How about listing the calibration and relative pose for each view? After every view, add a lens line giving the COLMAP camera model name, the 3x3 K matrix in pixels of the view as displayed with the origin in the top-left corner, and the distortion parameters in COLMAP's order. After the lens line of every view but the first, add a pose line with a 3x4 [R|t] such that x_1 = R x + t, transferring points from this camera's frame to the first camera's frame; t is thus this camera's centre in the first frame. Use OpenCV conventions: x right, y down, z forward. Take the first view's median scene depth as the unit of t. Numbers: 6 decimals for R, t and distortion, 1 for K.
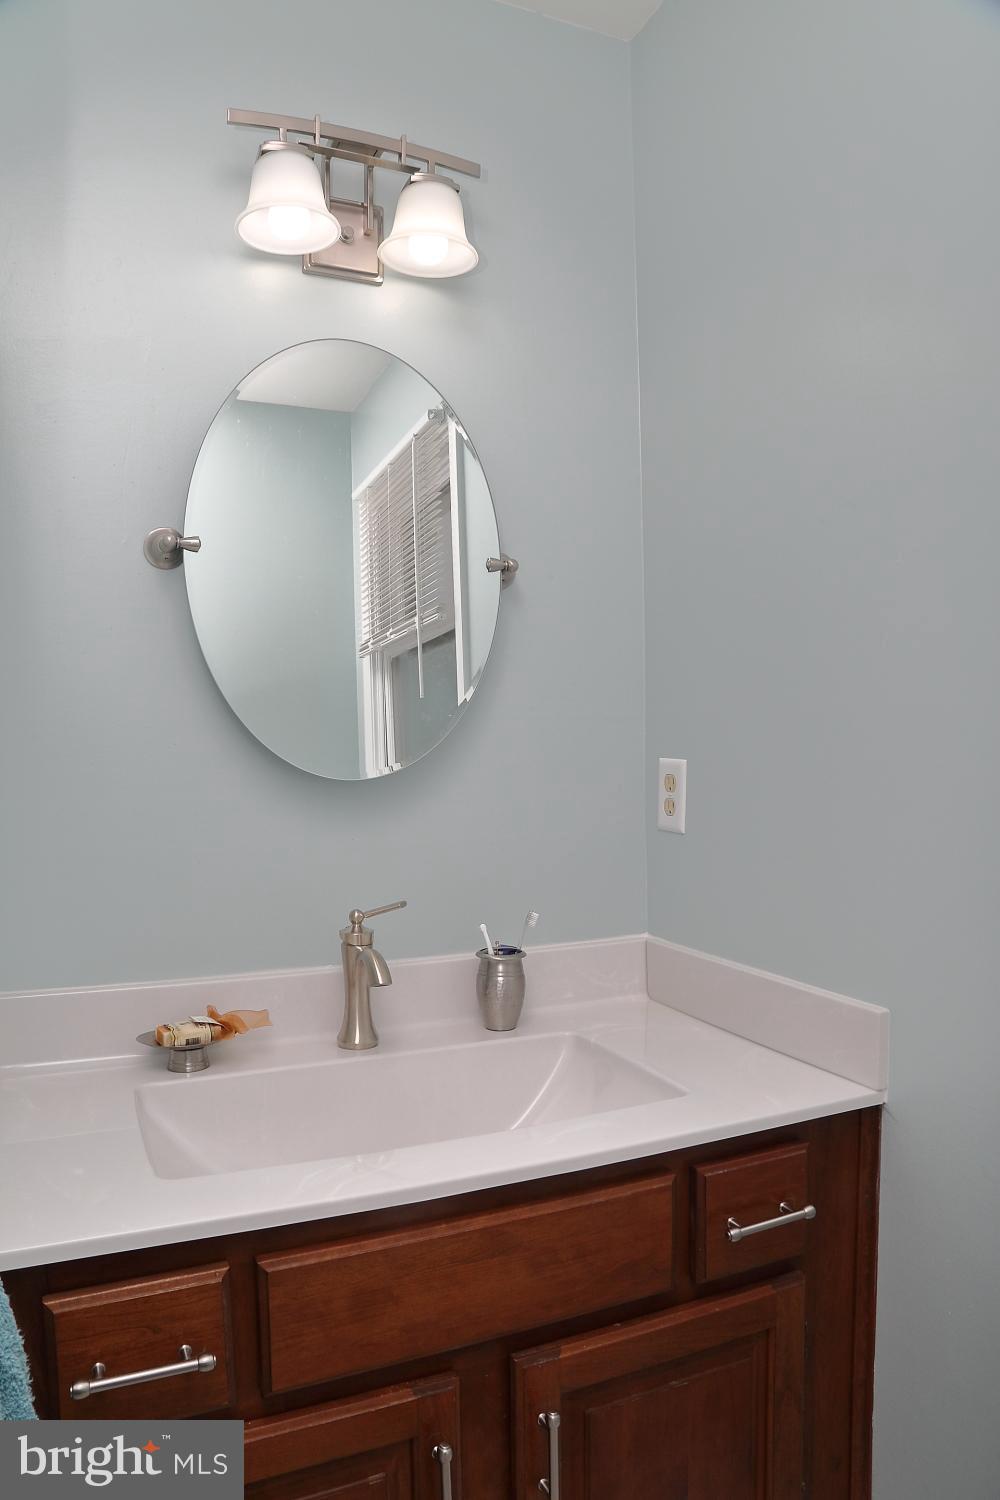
lens RADIAL K [[1020.8, 0, 499.5], [0, 1020.8, 748.7], [0, 0, 1]] dist [-0.106158, 0.042970]
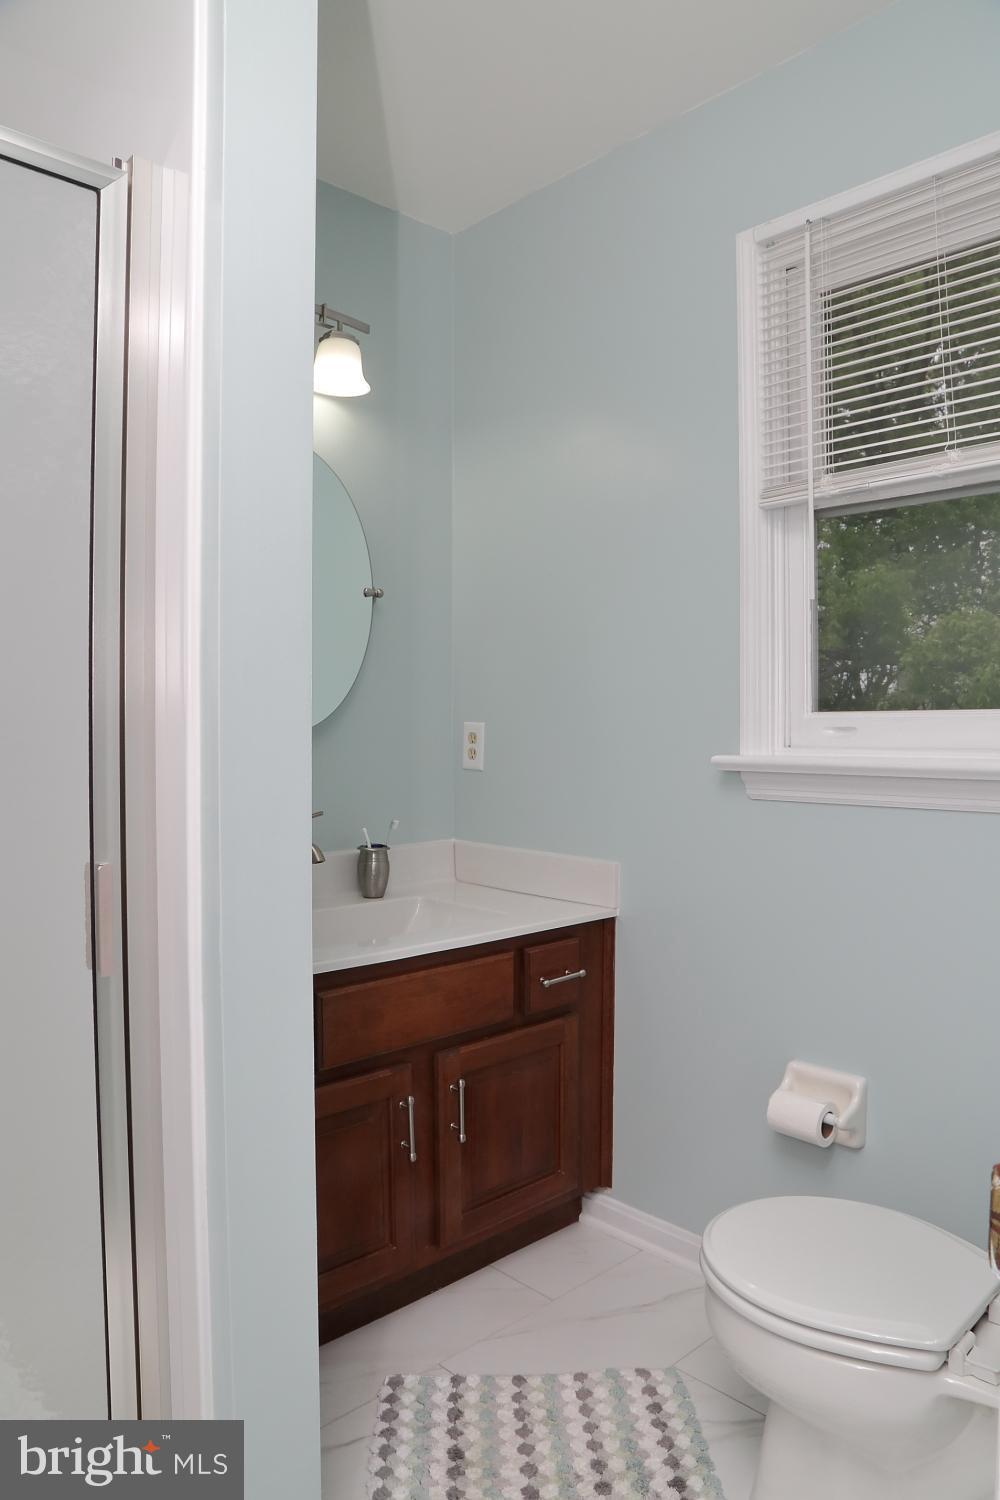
lens RADIAL K [[1020.8, 0, 501.3], [0, 1020.8, 747.3], [0, 0, 1]] dist [-0.106158, 0.042970]
pose [[0.943541, 0.004456, 0.331226, -0.383500], [-0.010089, 0.999832, 0.015288, 0.030160], [-0.331102, -0.017767, 0.943428, -0.593524]]
